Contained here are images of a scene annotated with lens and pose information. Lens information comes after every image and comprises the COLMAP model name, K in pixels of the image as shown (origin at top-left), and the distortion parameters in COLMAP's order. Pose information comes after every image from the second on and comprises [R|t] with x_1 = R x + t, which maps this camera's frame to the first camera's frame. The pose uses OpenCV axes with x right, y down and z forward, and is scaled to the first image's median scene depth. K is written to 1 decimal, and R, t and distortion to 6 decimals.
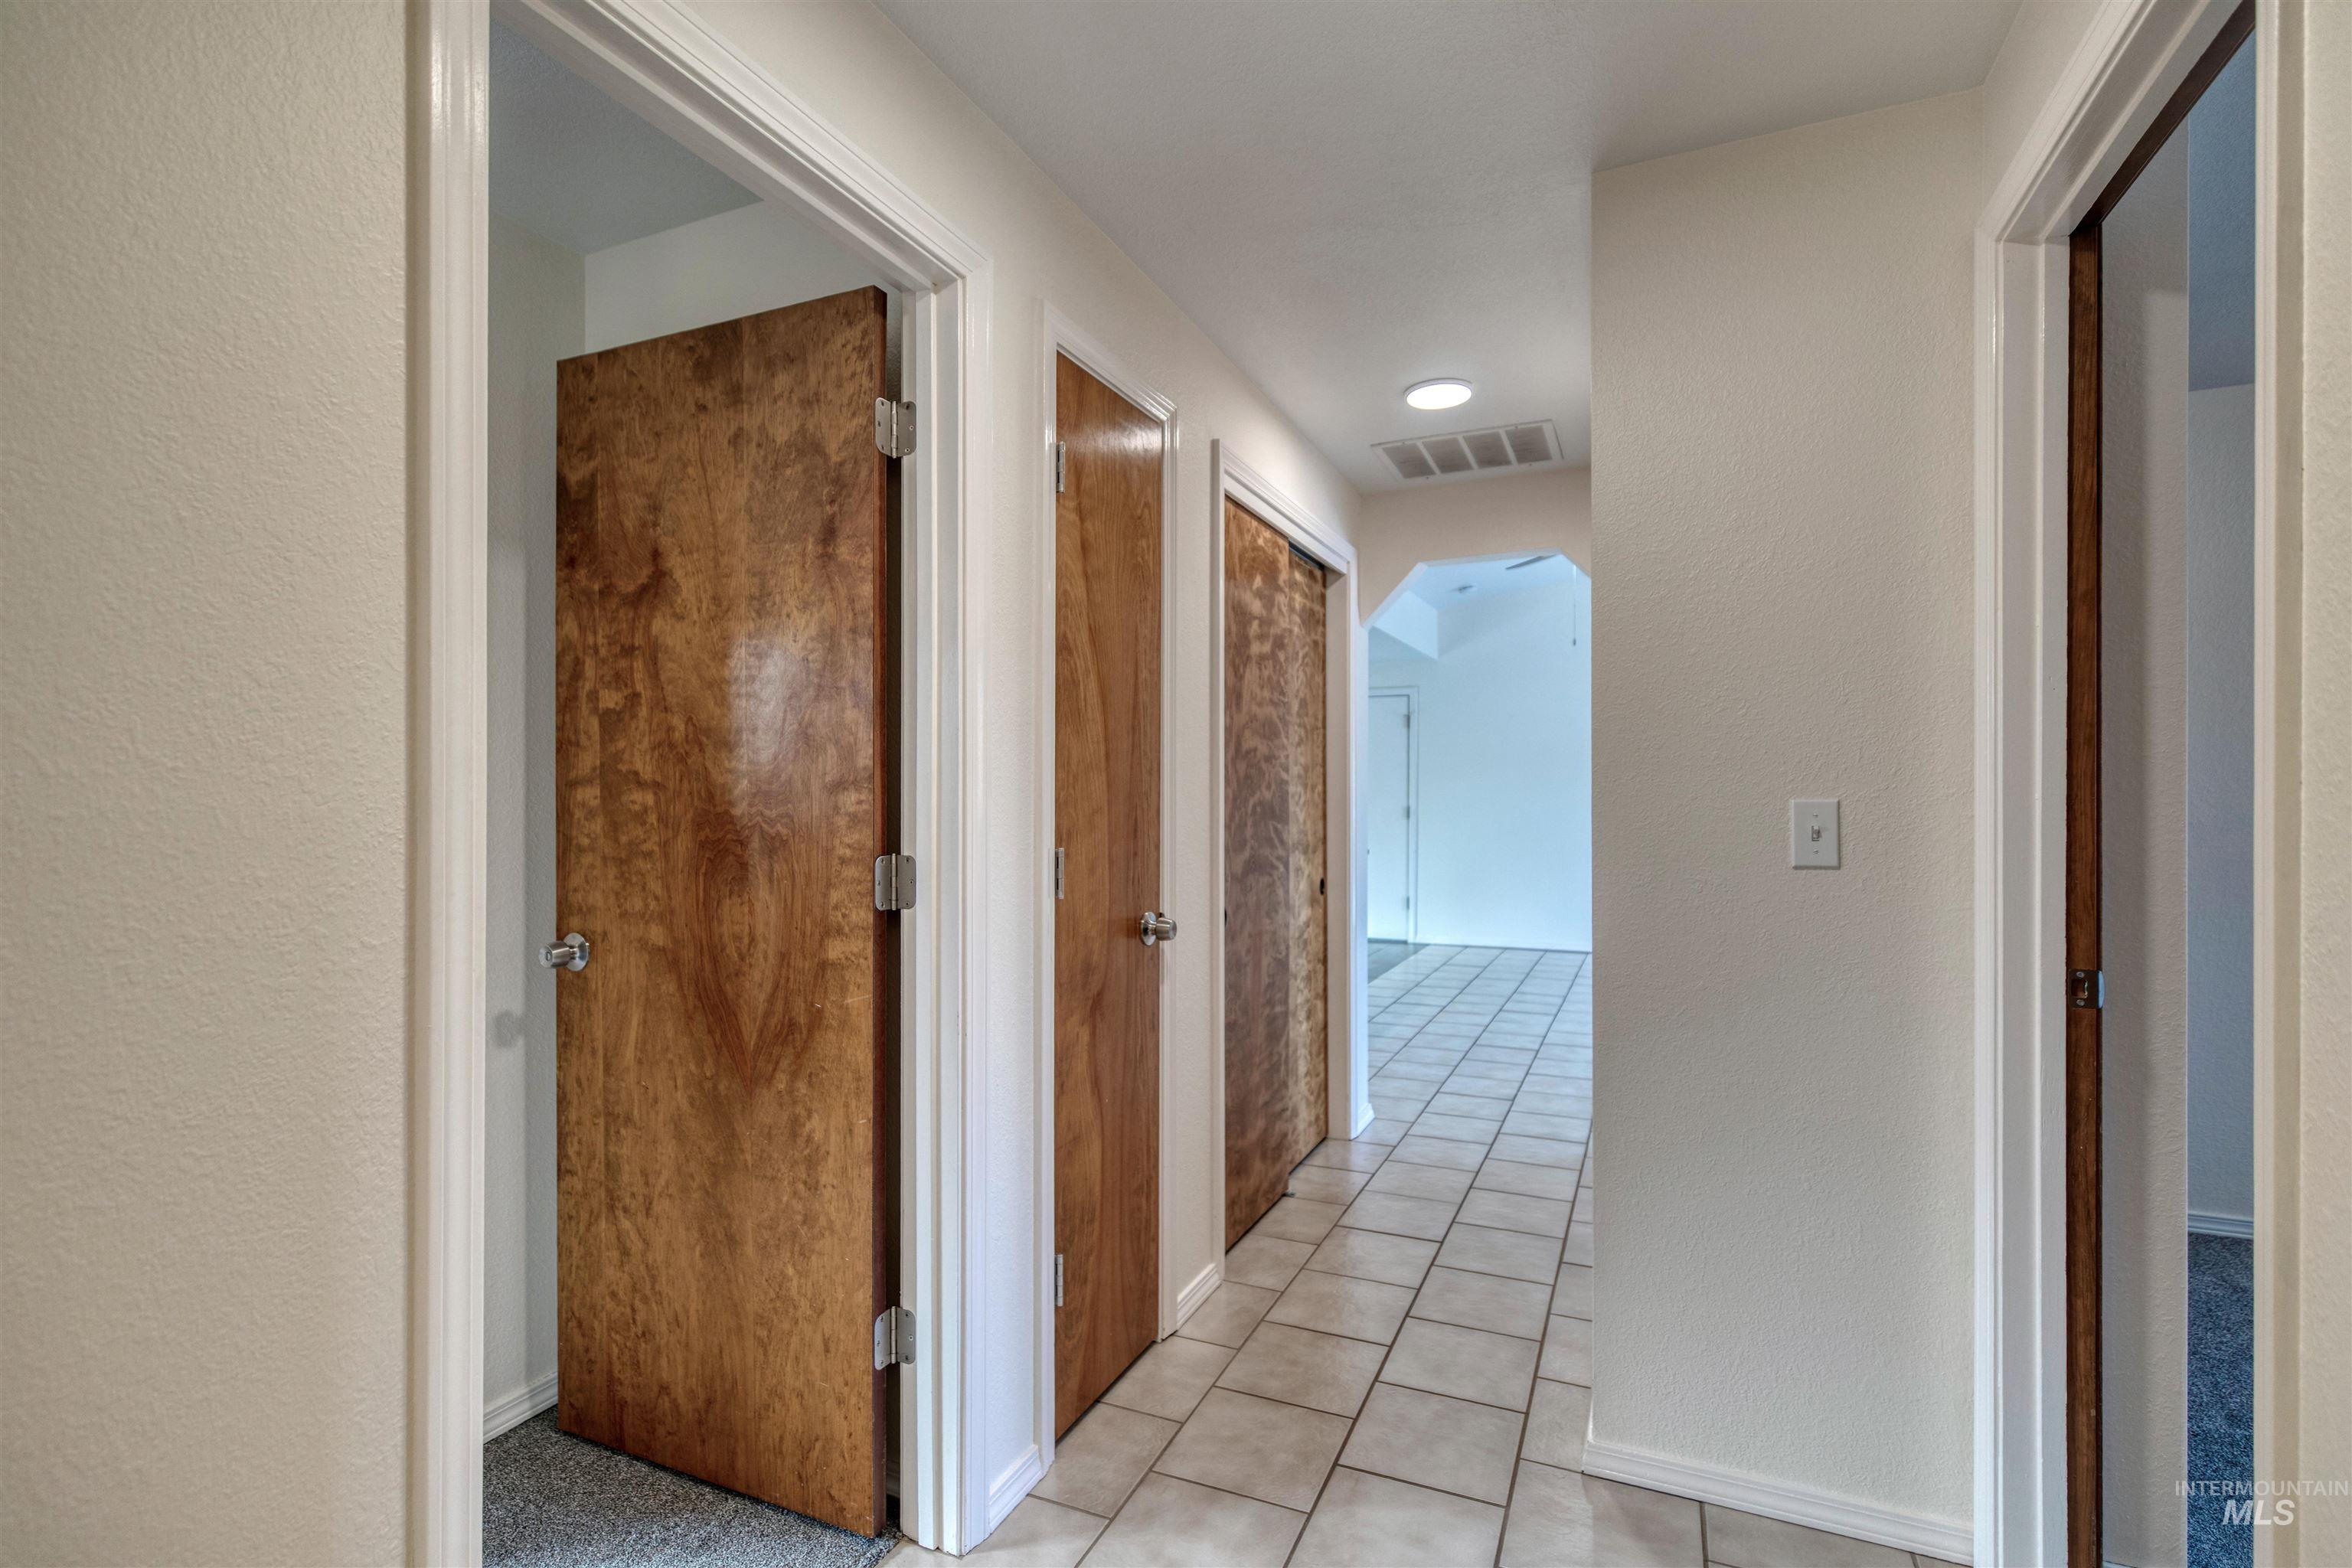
lens RADIAL K [[1085.3, 0, 1176.0], [0, 1085.3, 784.0], [0, 0, 1]] dist [0.001209, 0.000417]
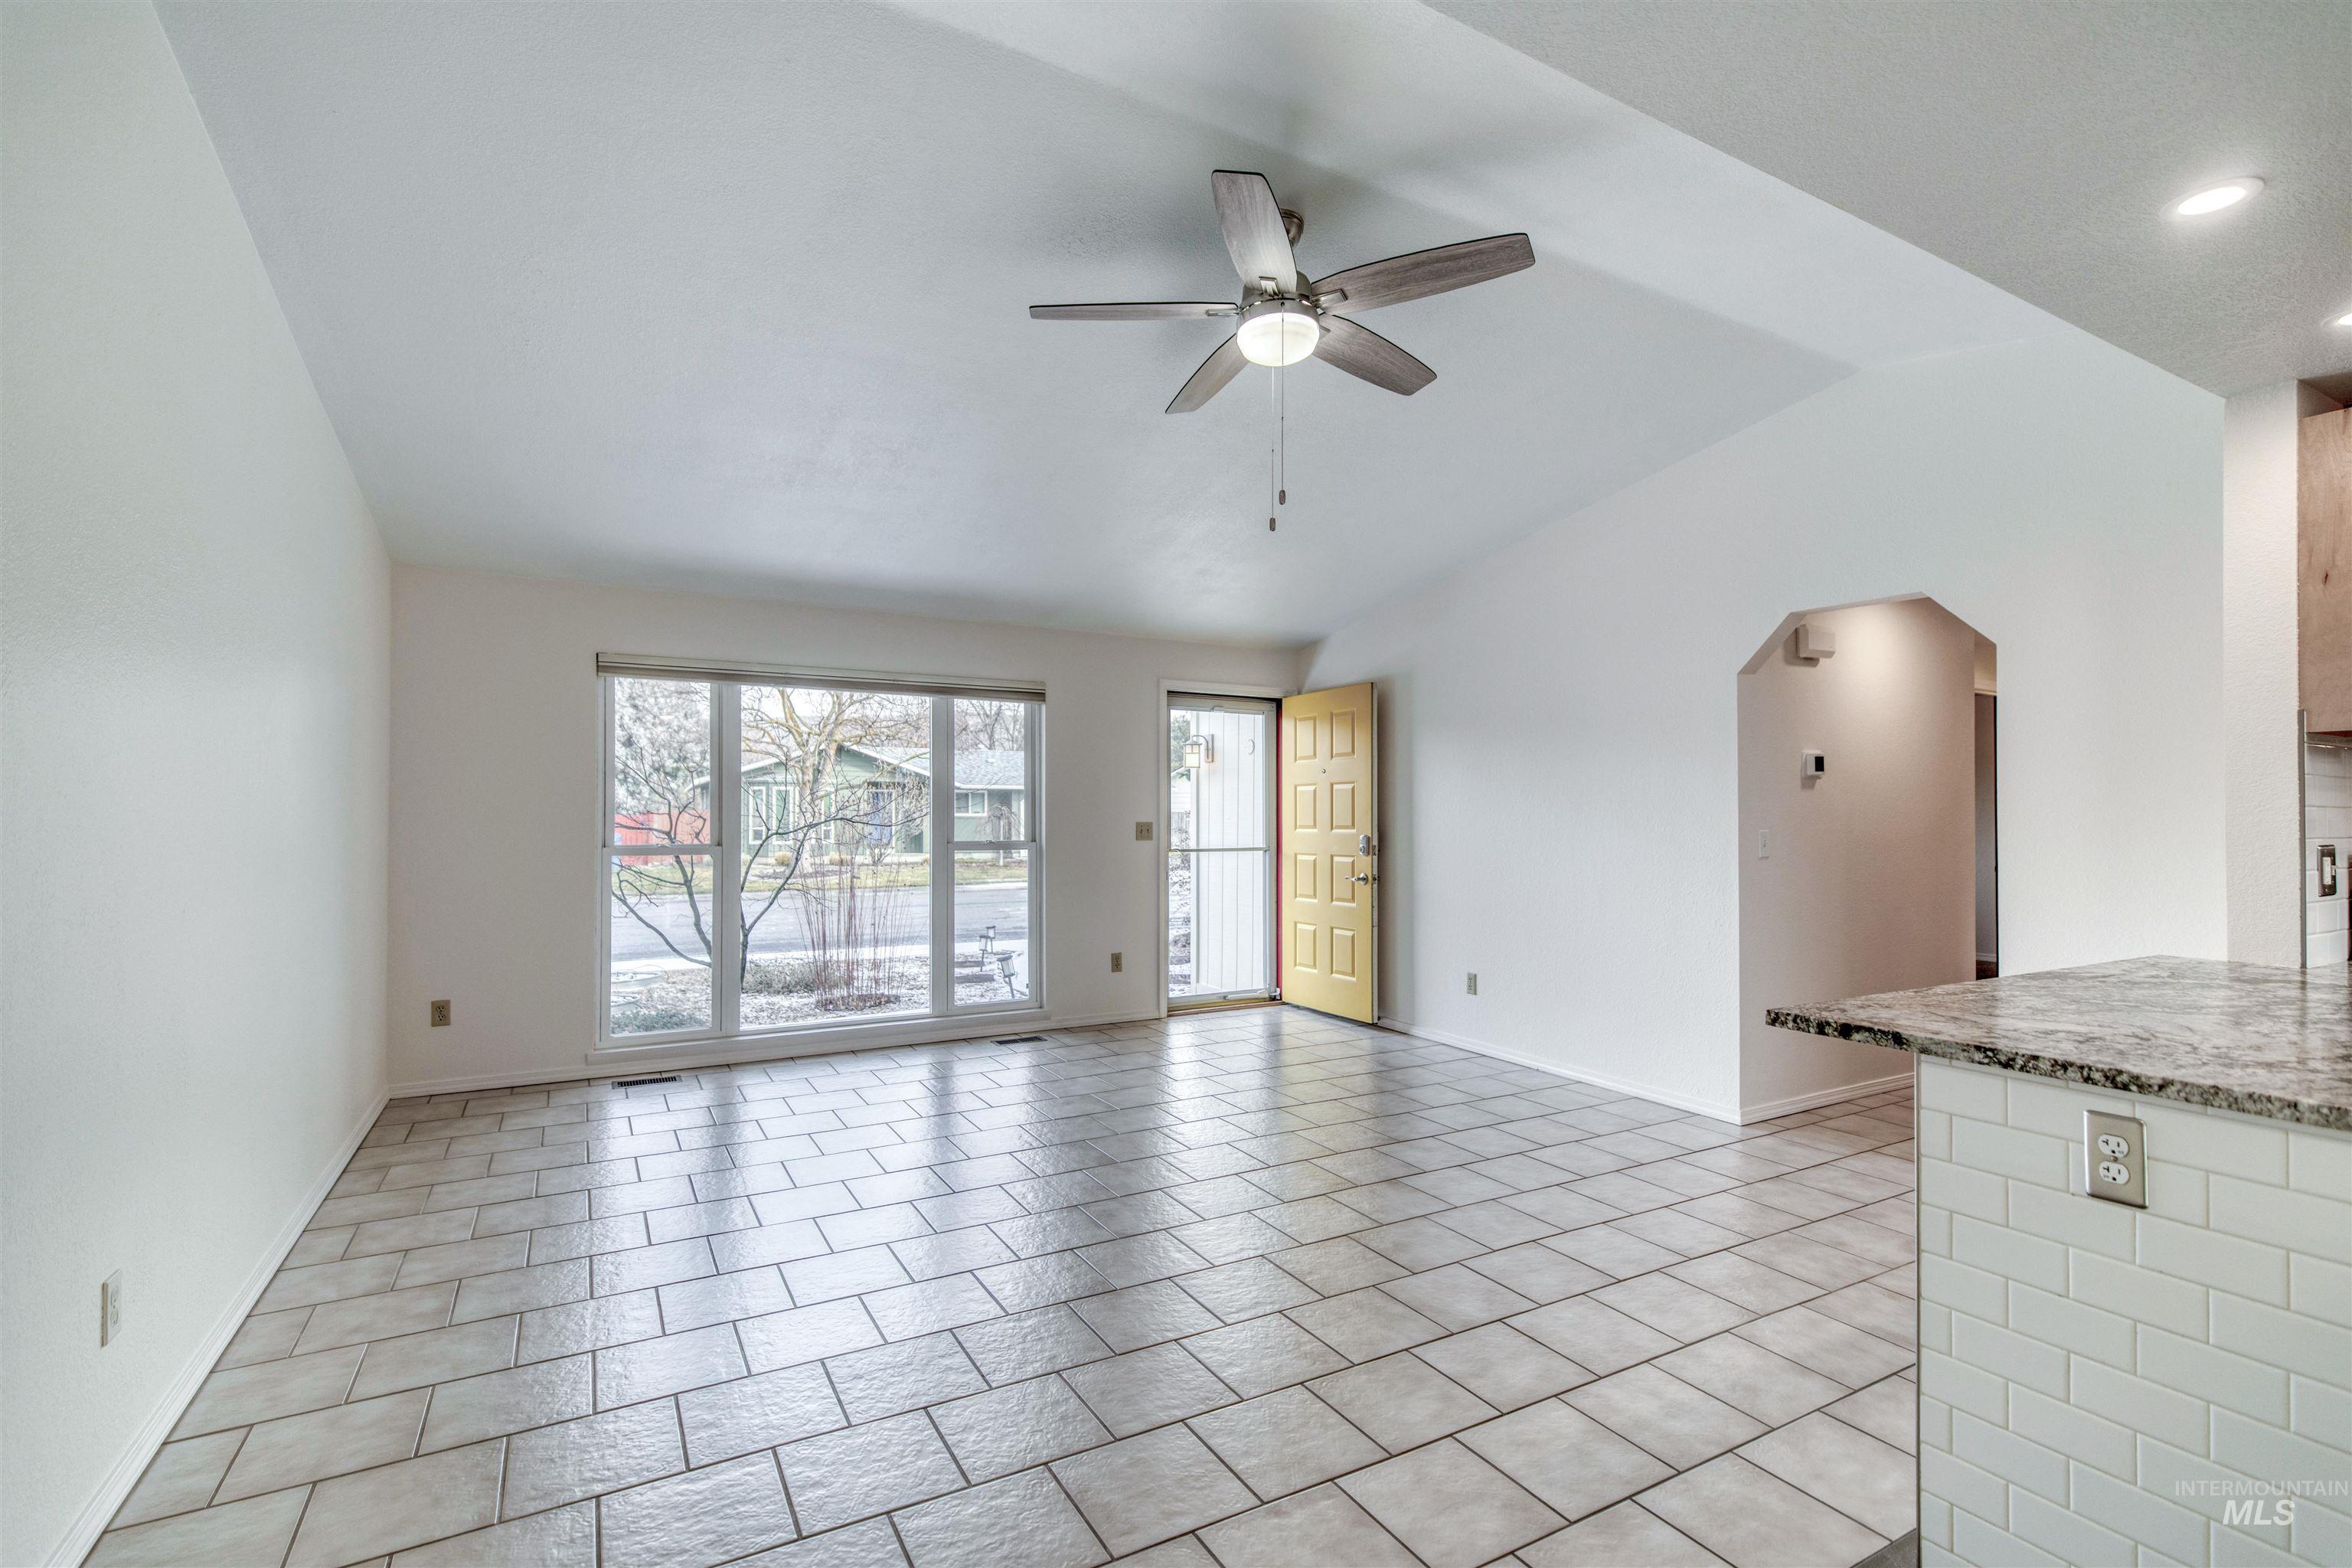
lens RADIAL K [[1059.2, 0, 1173.5], [0, 1059.2, 810.4], [0, 0, 1]] dist [0.001684, 0.000187]
pose [[-0.806592, -0.002894, 0.591102, 0.233398], [-0.011828, 0.999867, -0.011244, 0.013388], [-0.590991, -0.016061, -0.806519, 2.318963]]
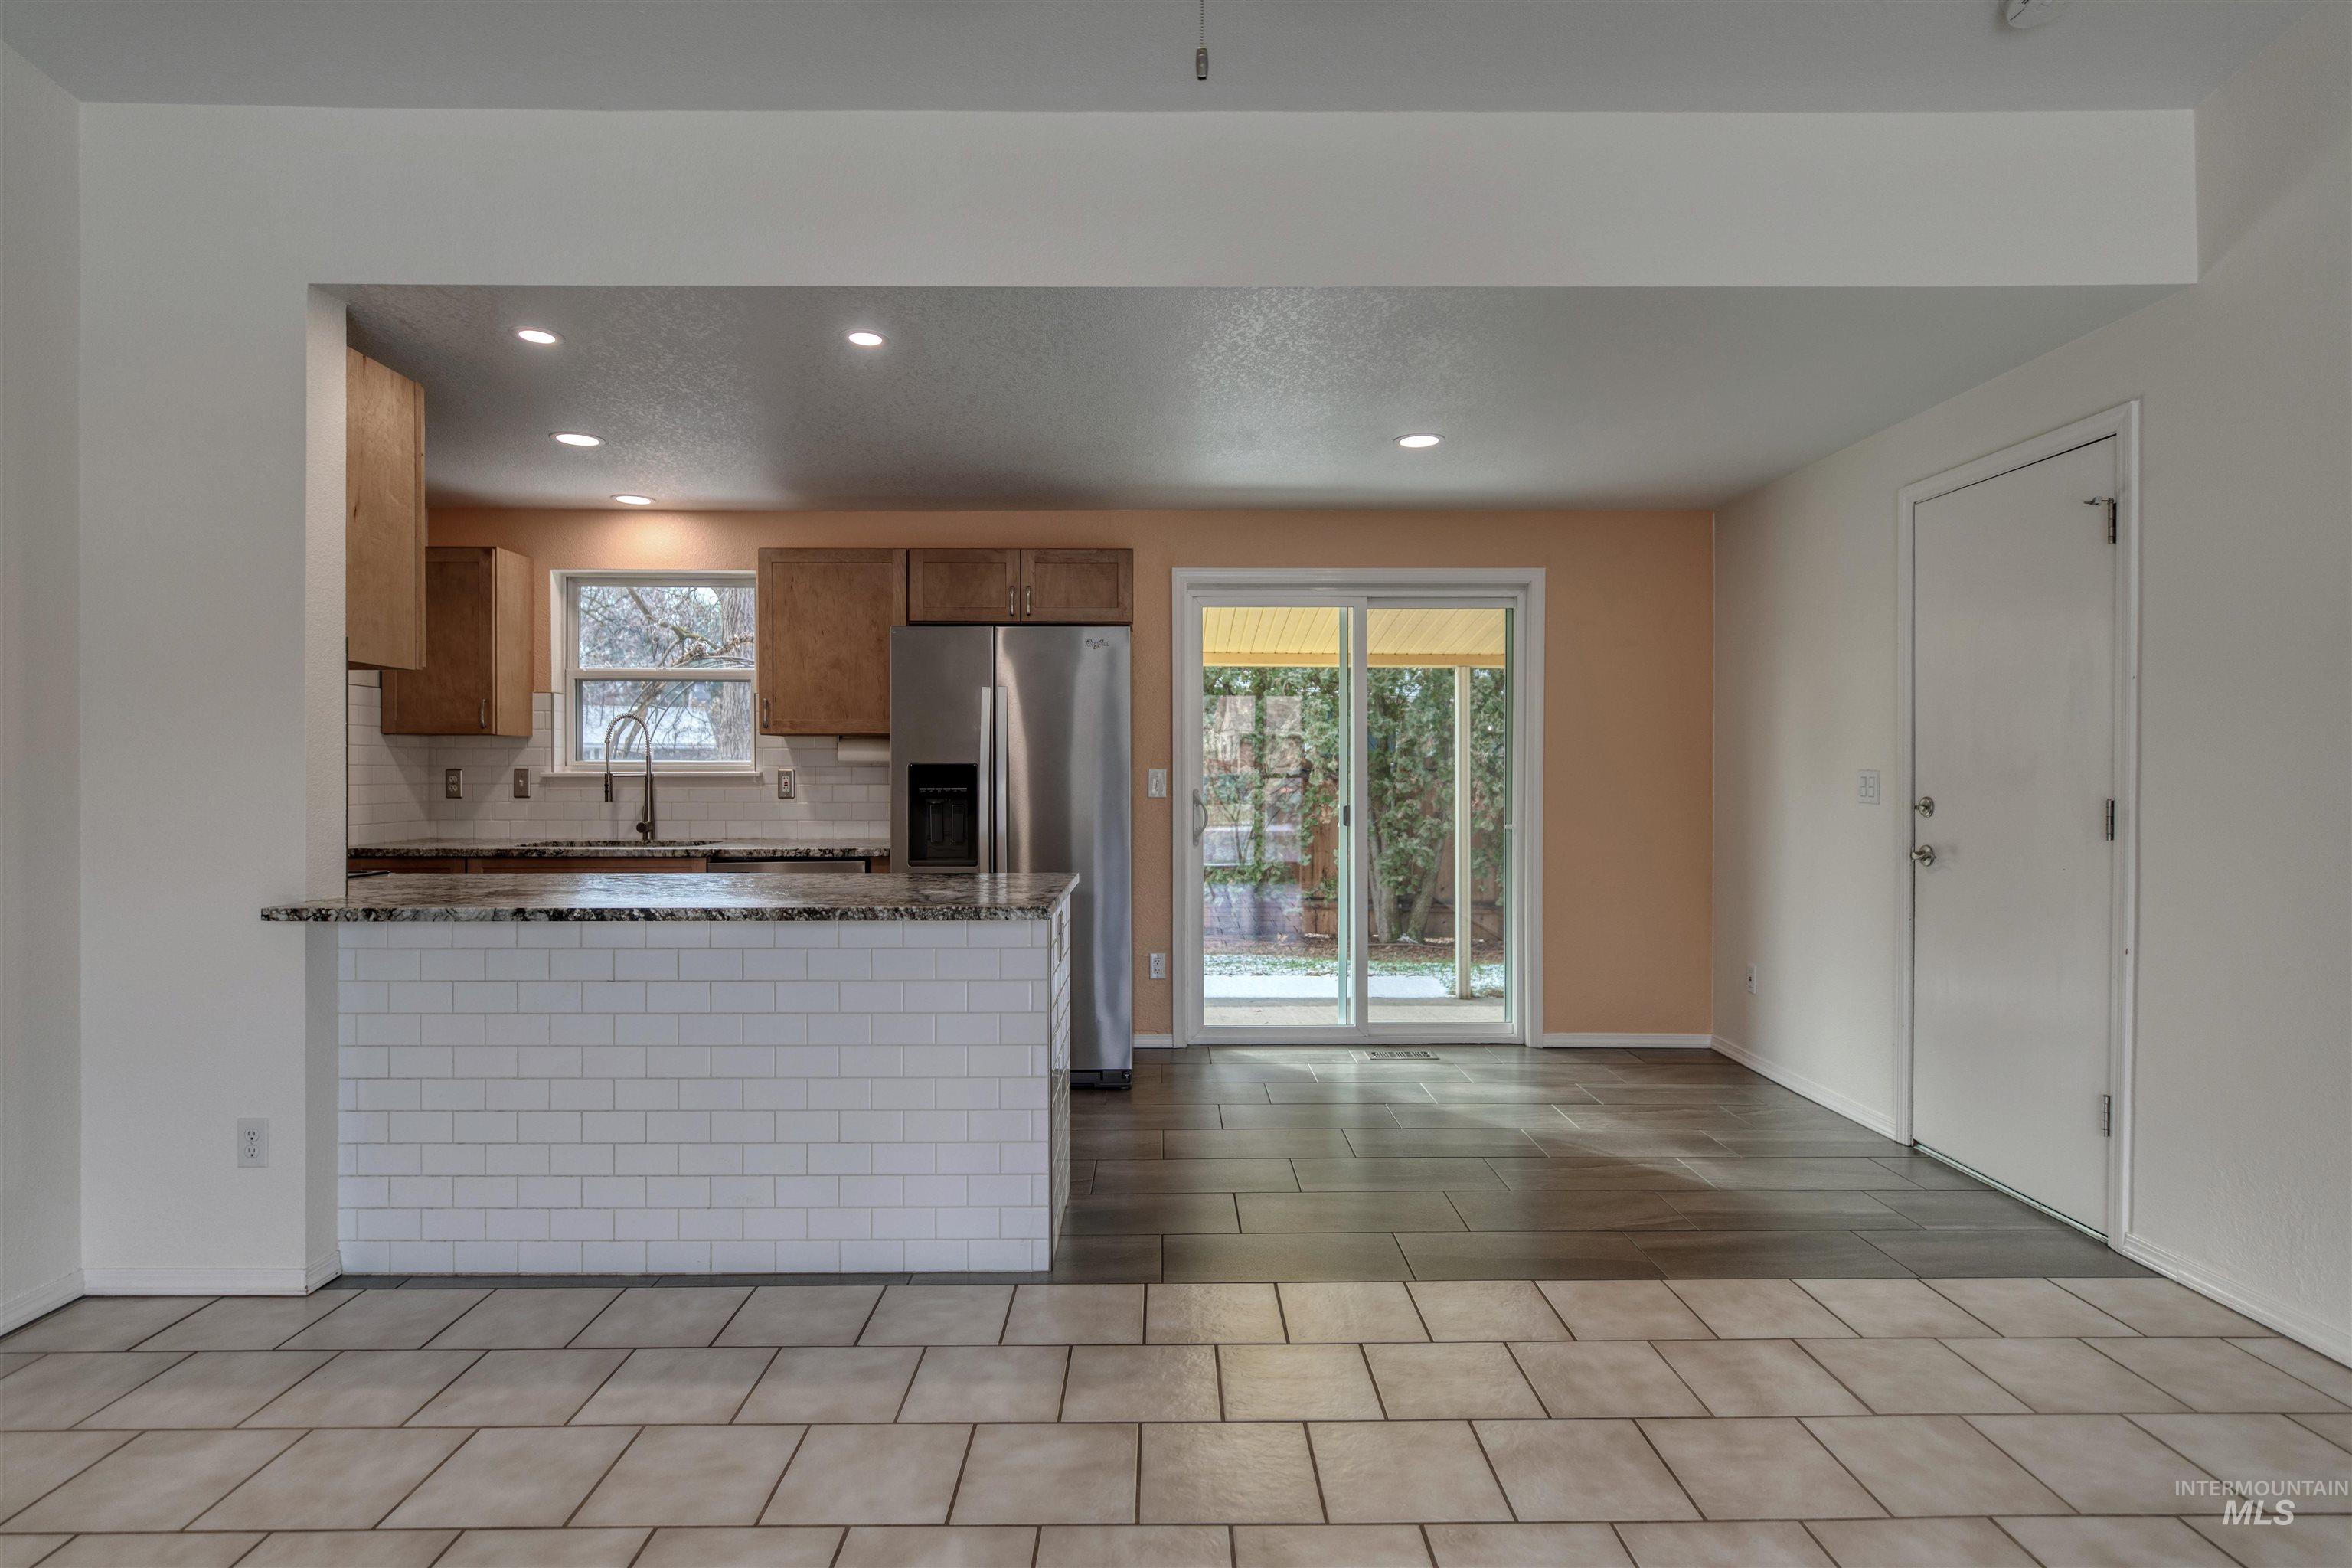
lens RADIAL K [[1201.8, 0, 1171.3], [0, 1201.8, 770.1], [0, 0, 1]] dist [-0.000342, 0.000798]
pose [[0.421136, -0.000620, -0.906997, 0.982421], [0.009203, 0.999951, 0.003590, 0.019534], [0.906951, -0.009859, 0.421121, 1.486338]]
